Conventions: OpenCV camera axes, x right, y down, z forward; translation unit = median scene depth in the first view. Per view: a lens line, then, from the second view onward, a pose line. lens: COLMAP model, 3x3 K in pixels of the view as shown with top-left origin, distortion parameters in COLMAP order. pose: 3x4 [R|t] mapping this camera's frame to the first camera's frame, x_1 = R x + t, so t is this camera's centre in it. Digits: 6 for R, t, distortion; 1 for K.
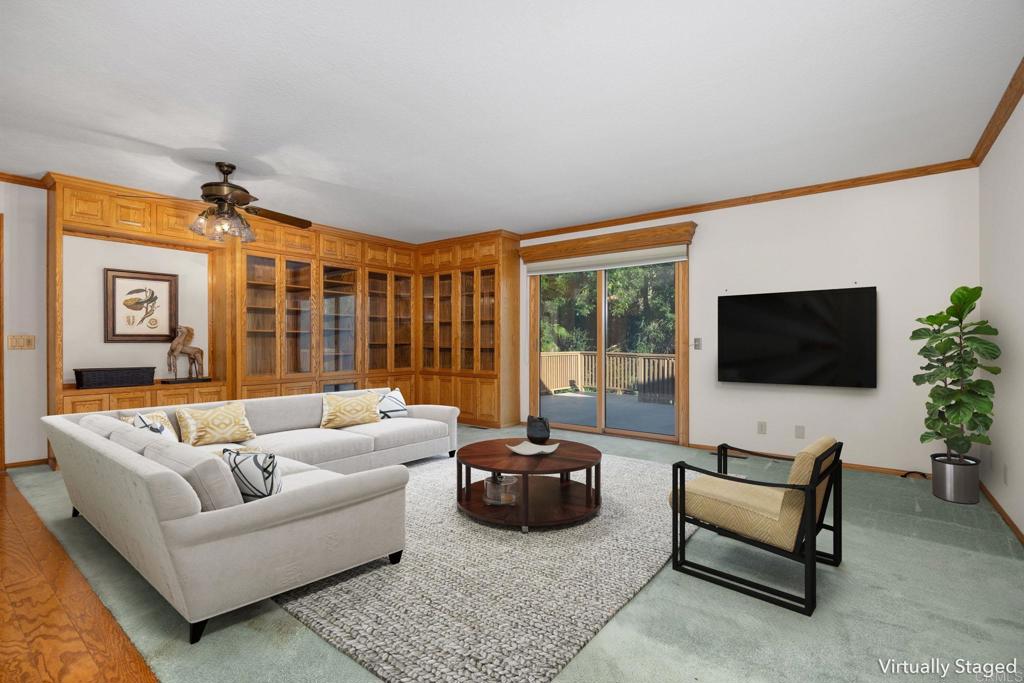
lens RADIAL K [[479.9, 0, 512.0], [0, 479.9, 341.5], [0, 0, 1]] dist [-0.001089, -0.000238]
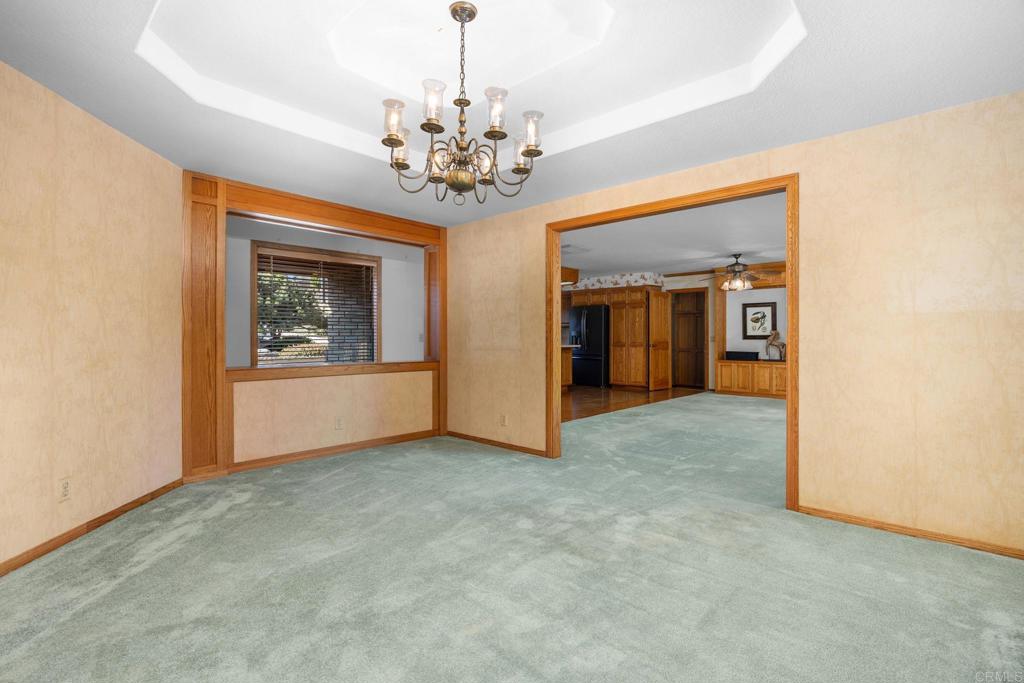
lens RADIAL K [[487.7, 0, 512.0], [0, 487.7, 341.5], [0, 0, 1]] dist [-0.003882, -0.000987]
pose [[-0.073254, 0.004355, -0.997304, 1.258166], [0.005449, 0.999977, 0.003967, -0.002535], [0.997298, -0.005144, -0.073276, 0.144228]]
